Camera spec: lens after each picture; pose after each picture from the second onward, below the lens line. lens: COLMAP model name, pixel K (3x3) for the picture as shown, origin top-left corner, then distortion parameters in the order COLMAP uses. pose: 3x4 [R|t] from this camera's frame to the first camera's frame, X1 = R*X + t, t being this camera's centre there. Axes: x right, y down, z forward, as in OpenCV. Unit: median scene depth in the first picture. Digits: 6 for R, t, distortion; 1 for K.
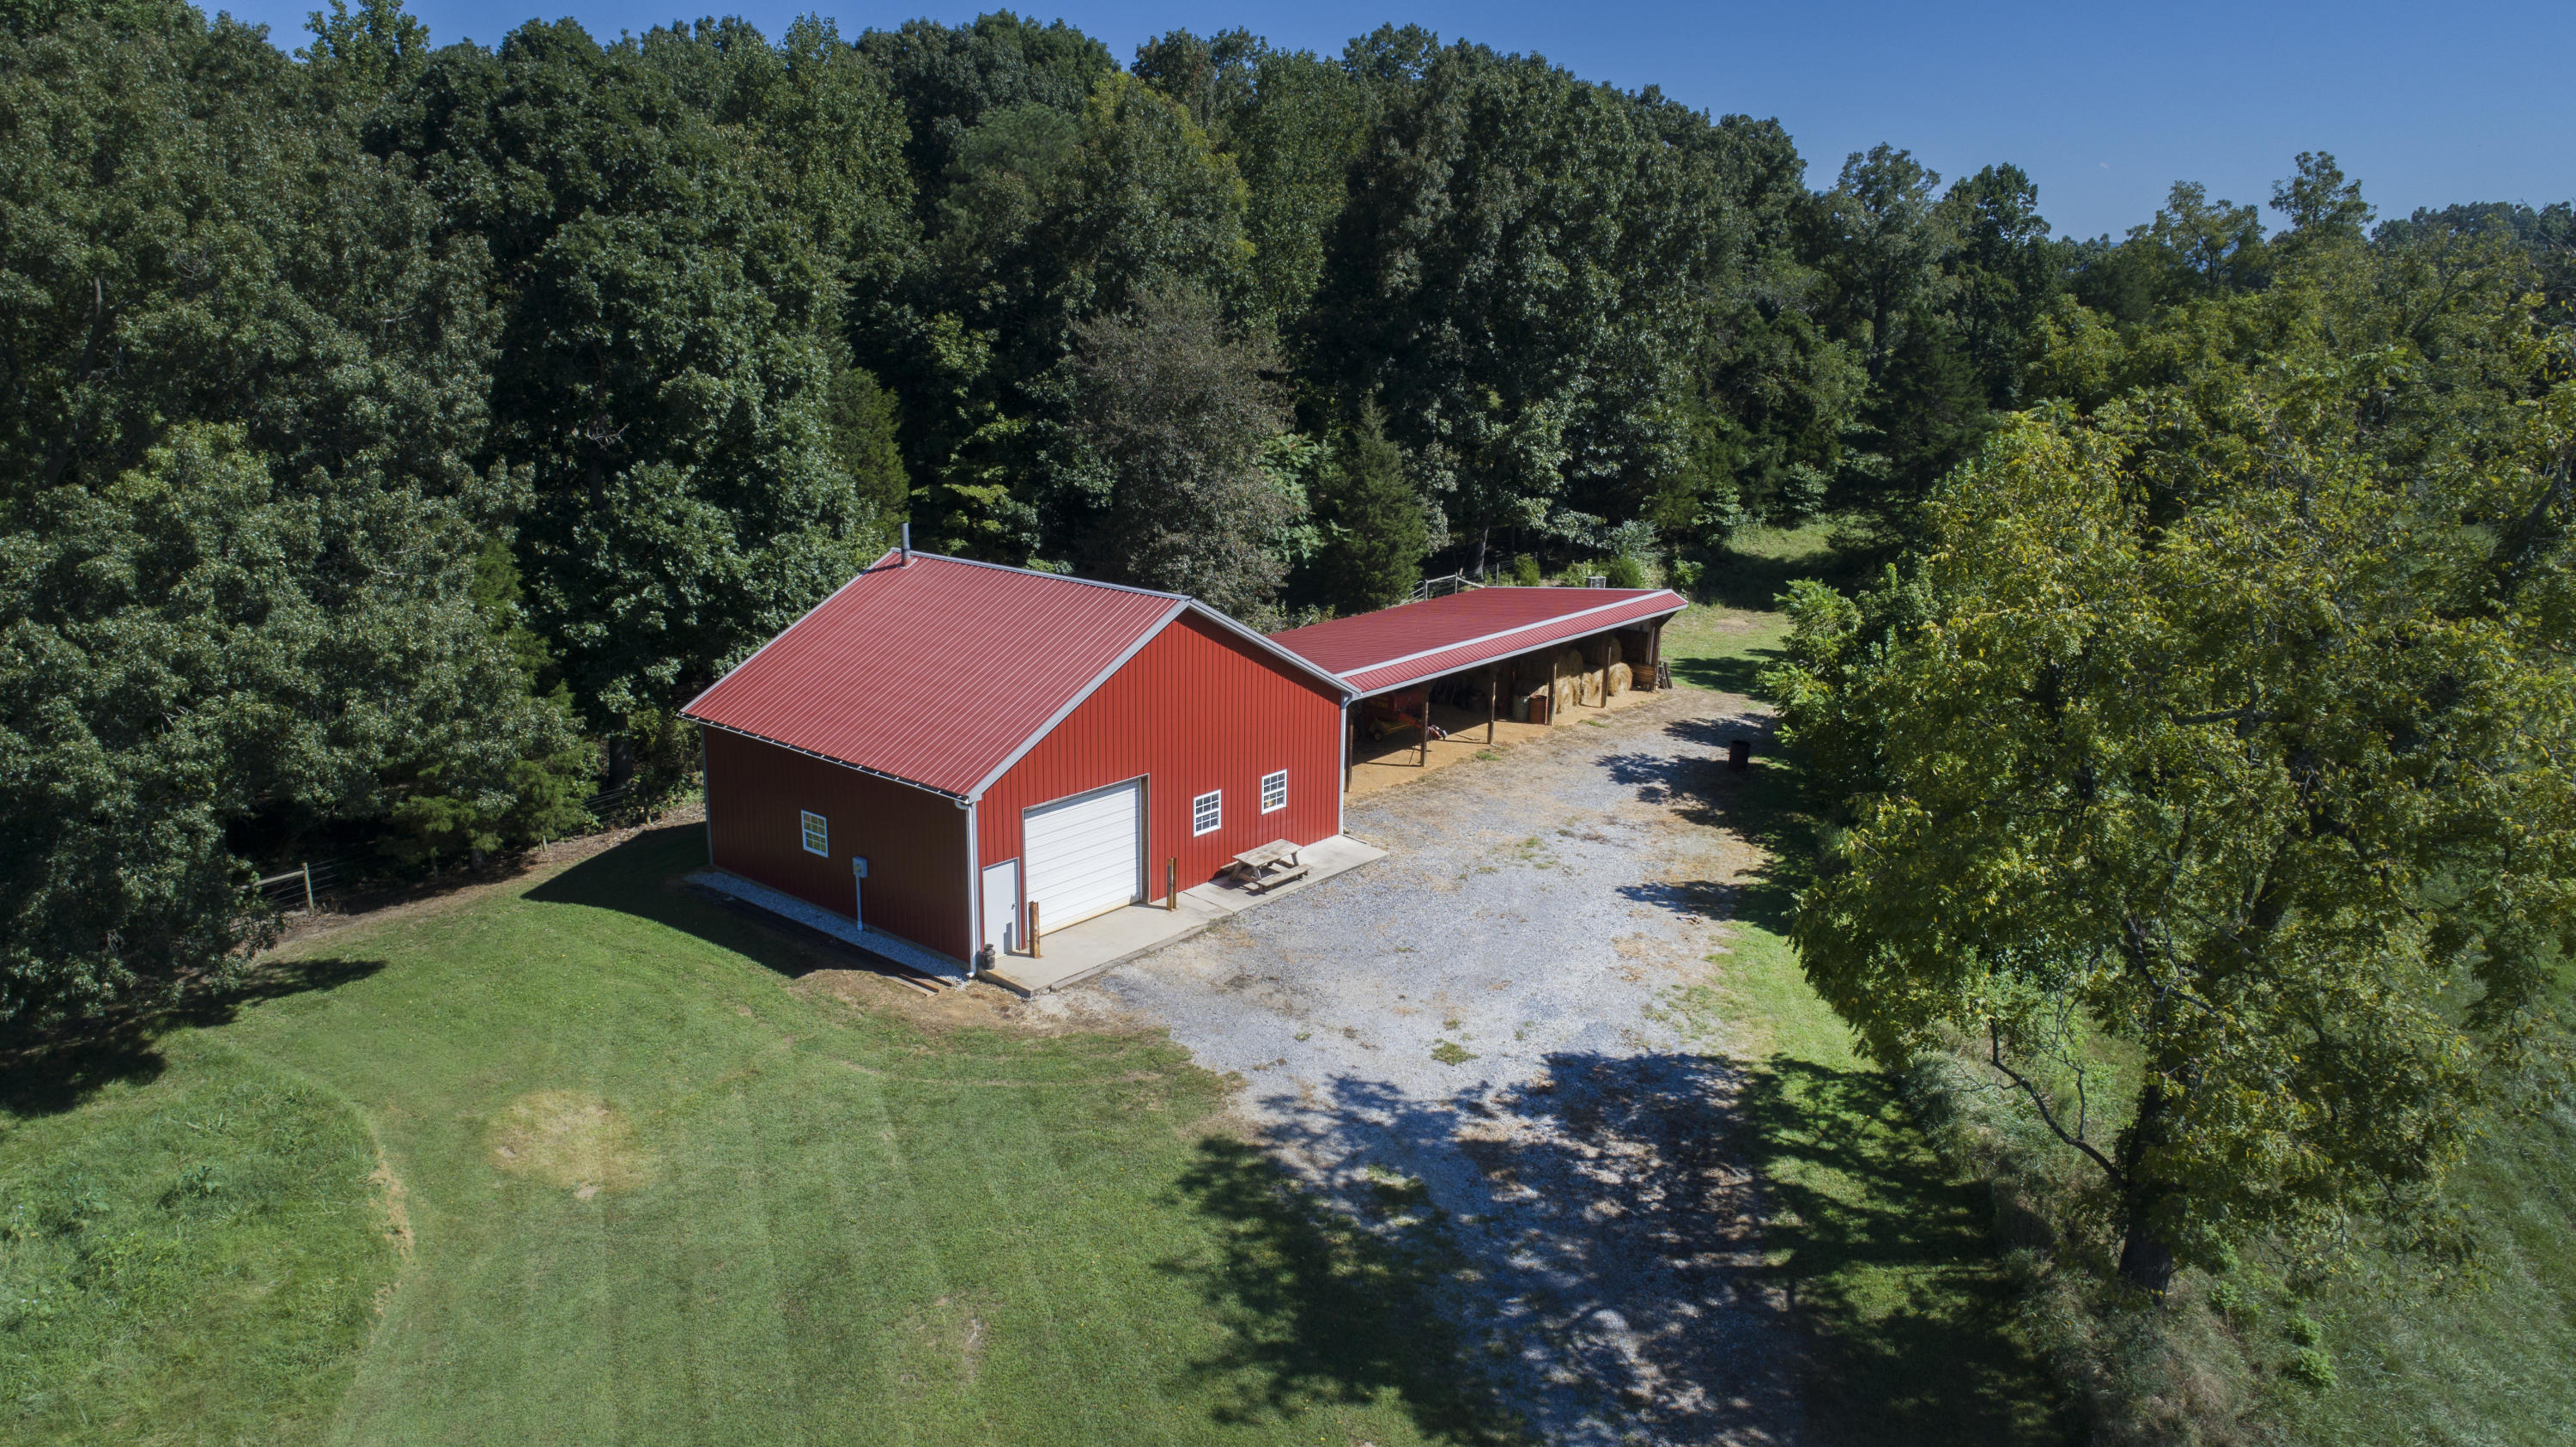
lens RADIAL K [[1731.0, 0, 1286.9], [0, 1731.0, 730.8], [0, 0, 1]] dist [-0.013398, 0.007581]
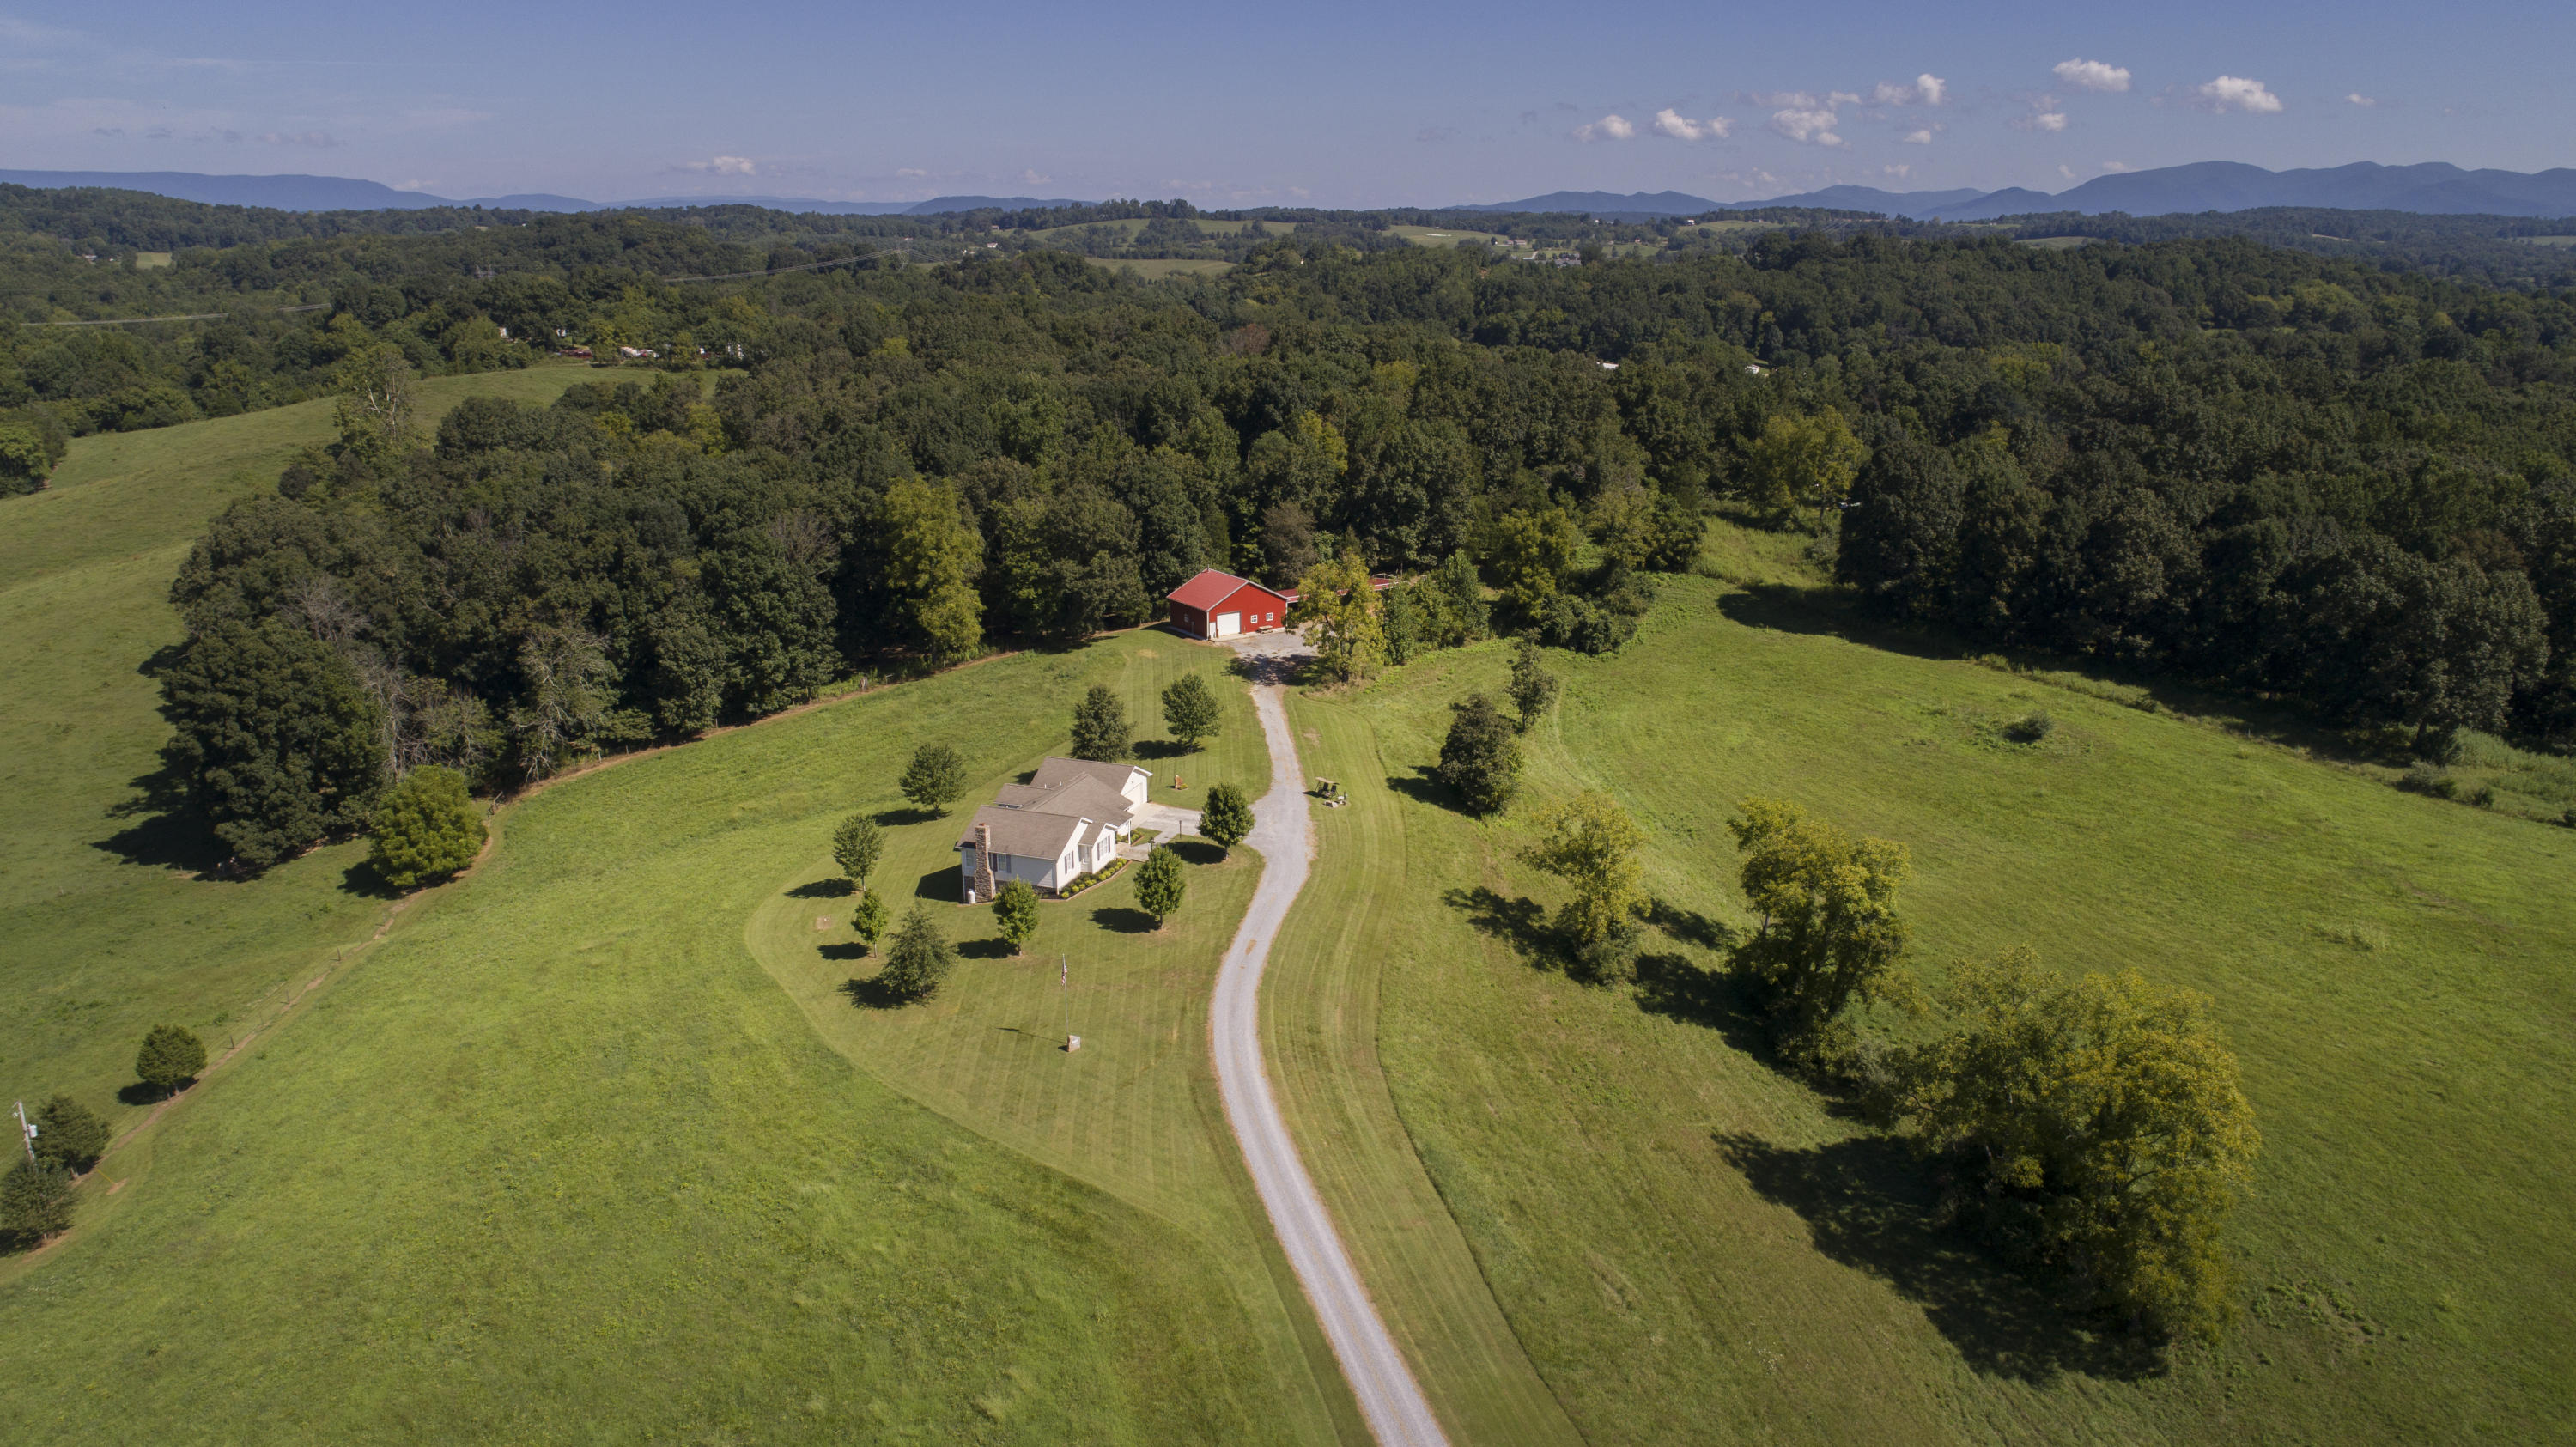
lens RADIAL K [[1731.0, 0, 1286.9], [0, 1731.0, 730.8], [0, 0, 1]] dist [-0.013398, 0.007581]
pose [[0.958848, 0.064560, -0.276482, 1.535176], [-0.056642, 0.997726, 0.036541, 0.186239], [0.278212, -0.019377, 0.960324, -4.107883]]
